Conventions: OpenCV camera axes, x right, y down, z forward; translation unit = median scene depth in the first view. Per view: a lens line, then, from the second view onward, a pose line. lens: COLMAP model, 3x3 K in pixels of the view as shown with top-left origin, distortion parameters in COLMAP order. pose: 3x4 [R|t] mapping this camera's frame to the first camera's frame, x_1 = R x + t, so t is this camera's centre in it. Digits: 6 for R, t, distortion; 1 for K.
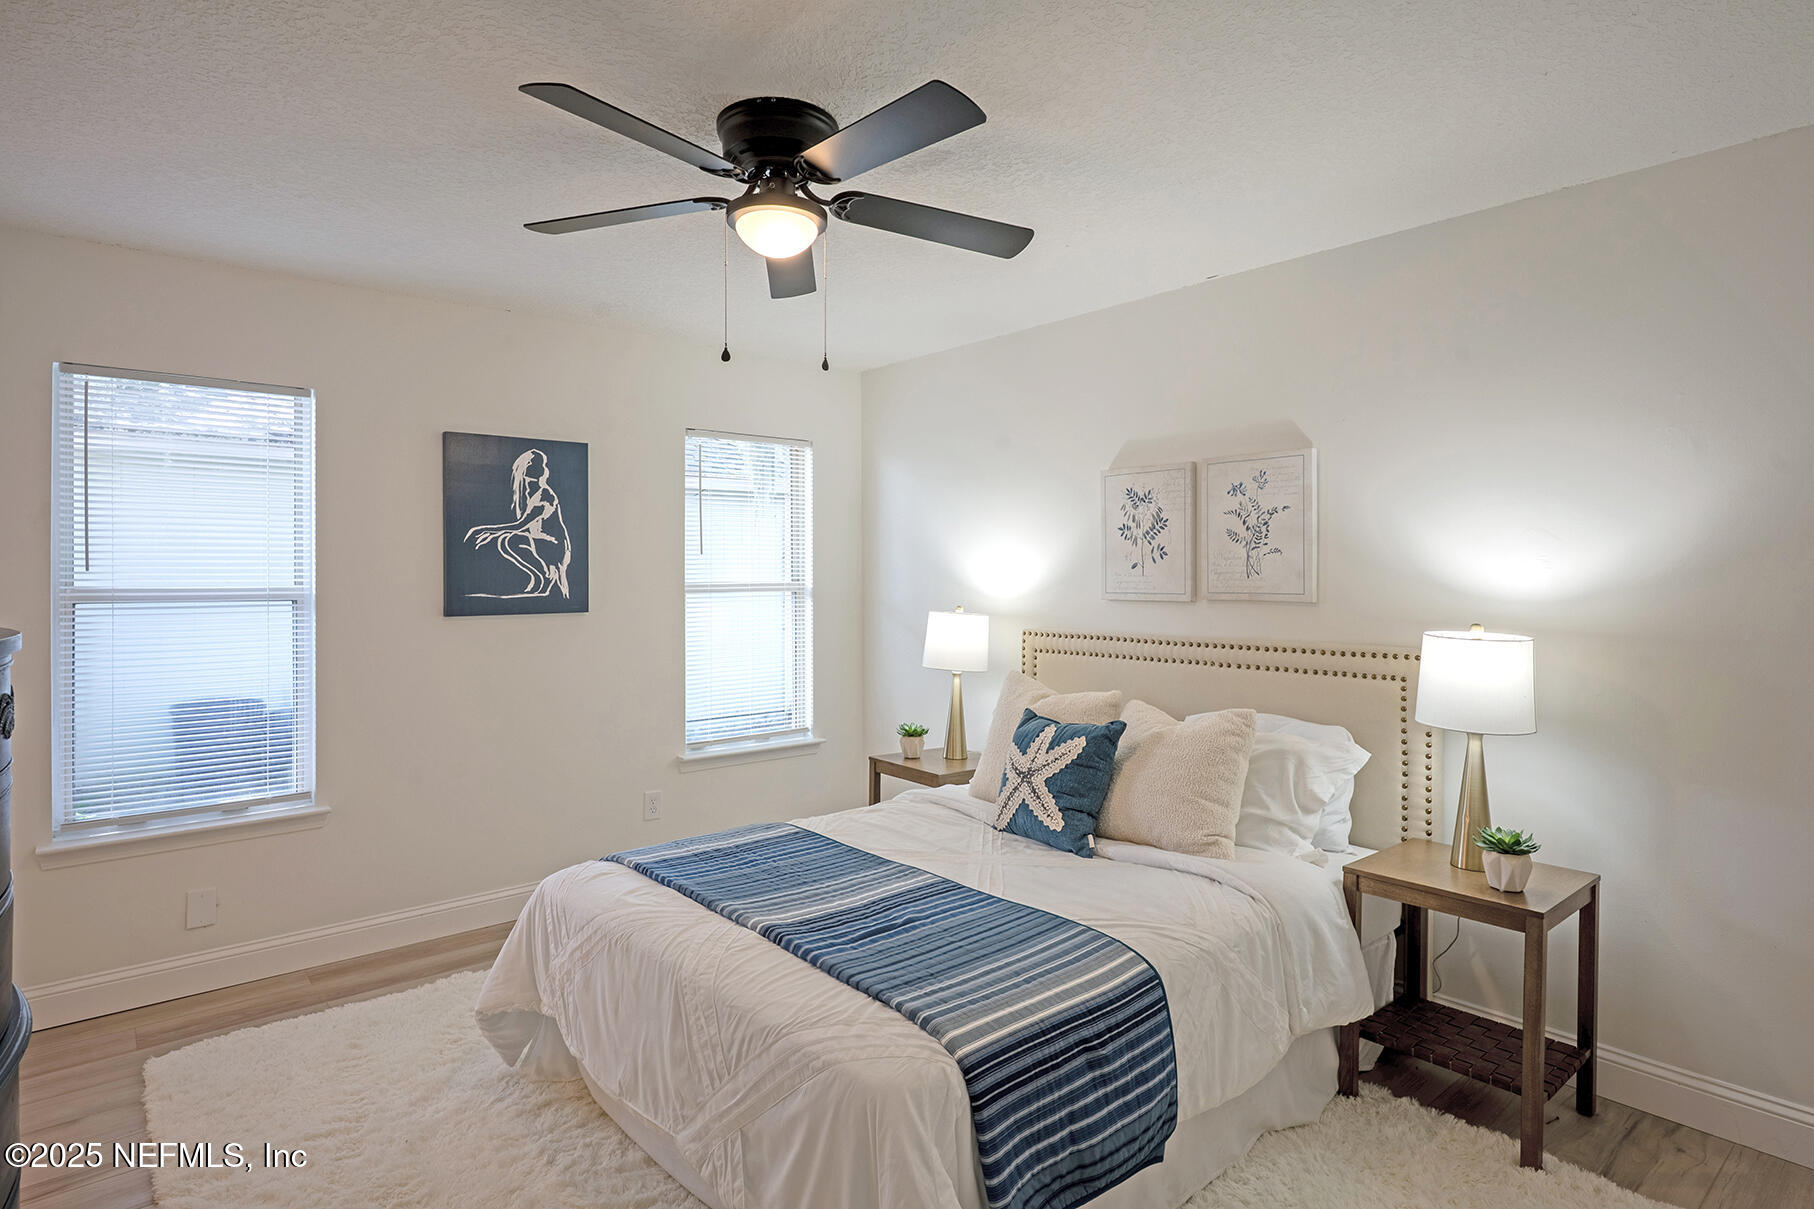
lens RADIAL K [[968.8, 0, 914.8], [0, 968.8, 574.7], [0, 0, 1]] dist [-0.012339, -0.000950]
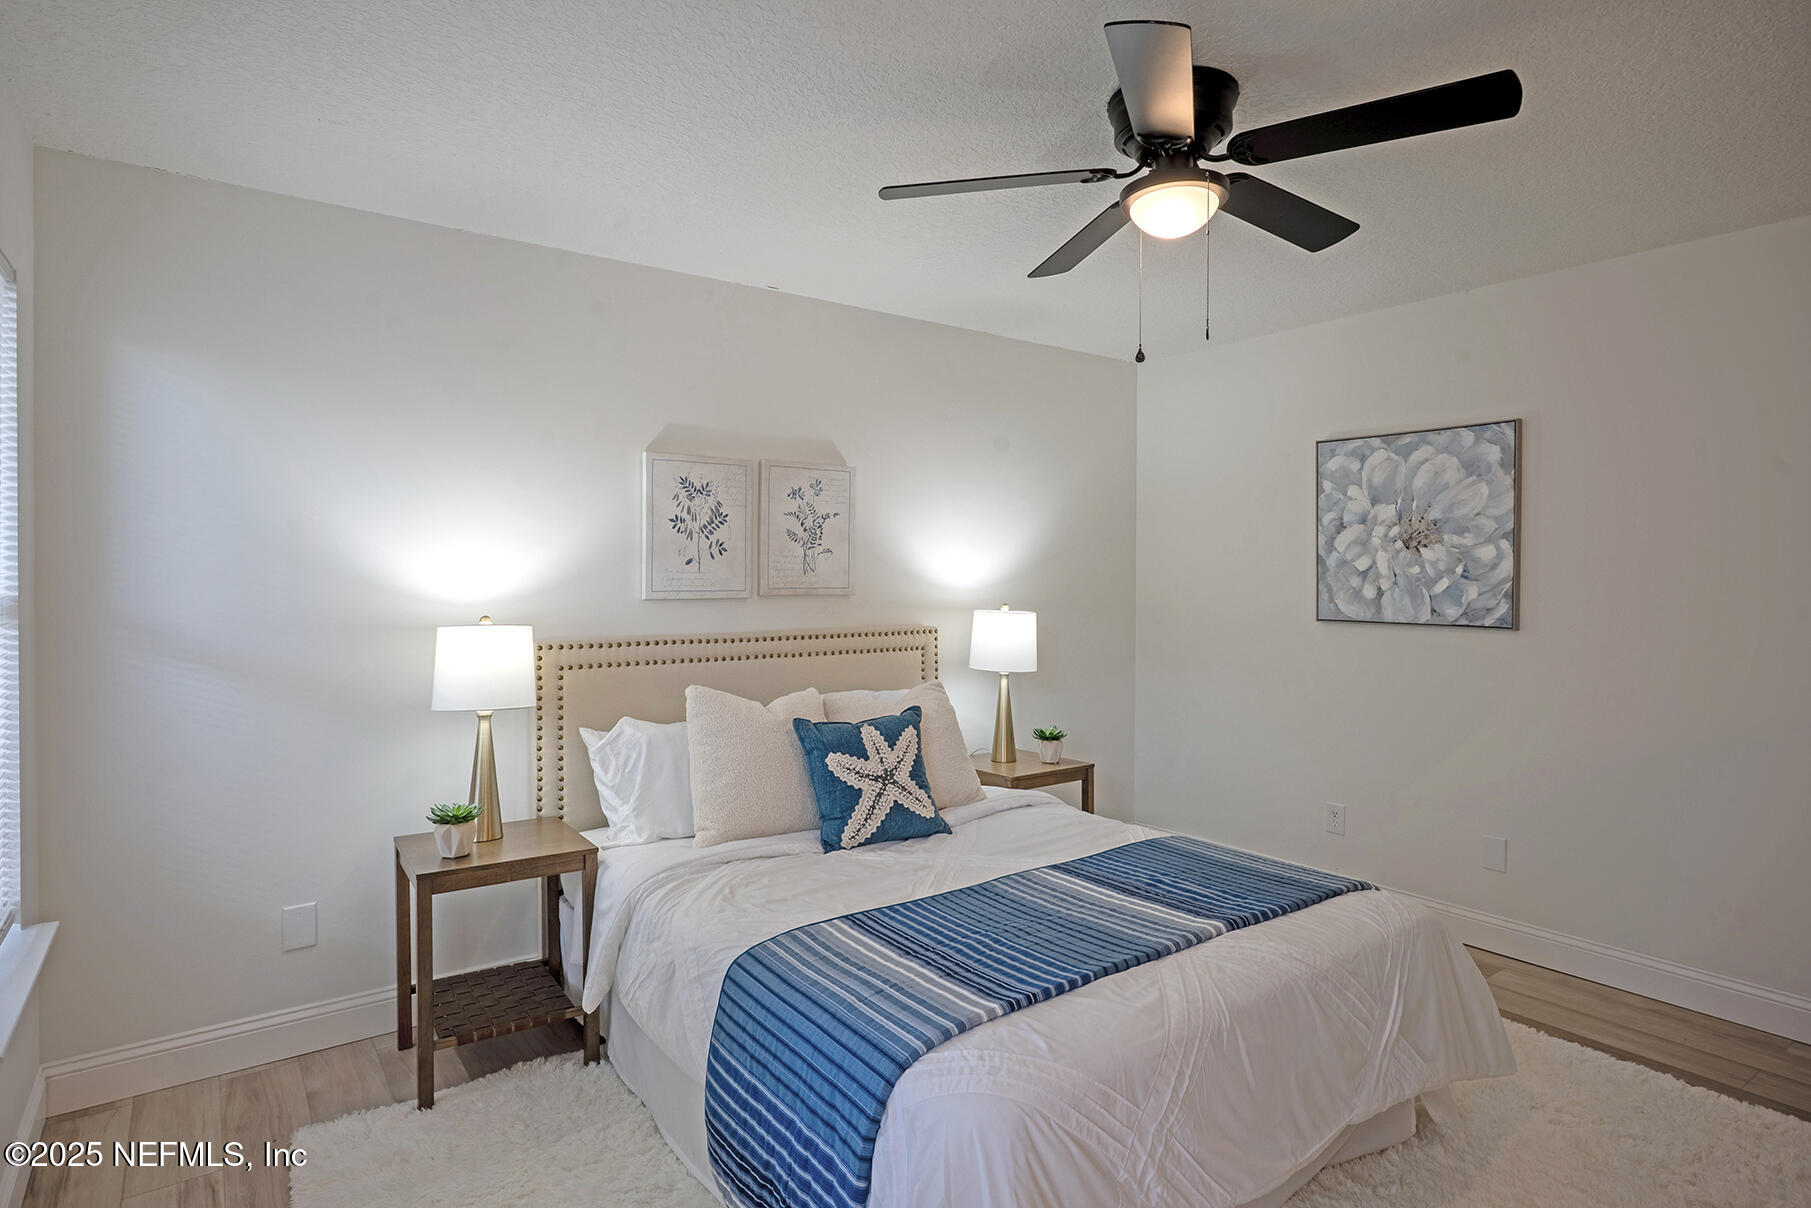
lens RADIAL K [[967.2, 0, 913.3], [0, 967.2, 574.3], [0, 0, 1]] dist [-0.012339, -0.000950]
pose [[0.074509, -0.006405, 0.997200, -0.739421], [-0.006908, 0.999952, 0.006939, -0.005314], [-0.997196, -0.007405, 0.074461, 0.778932]]
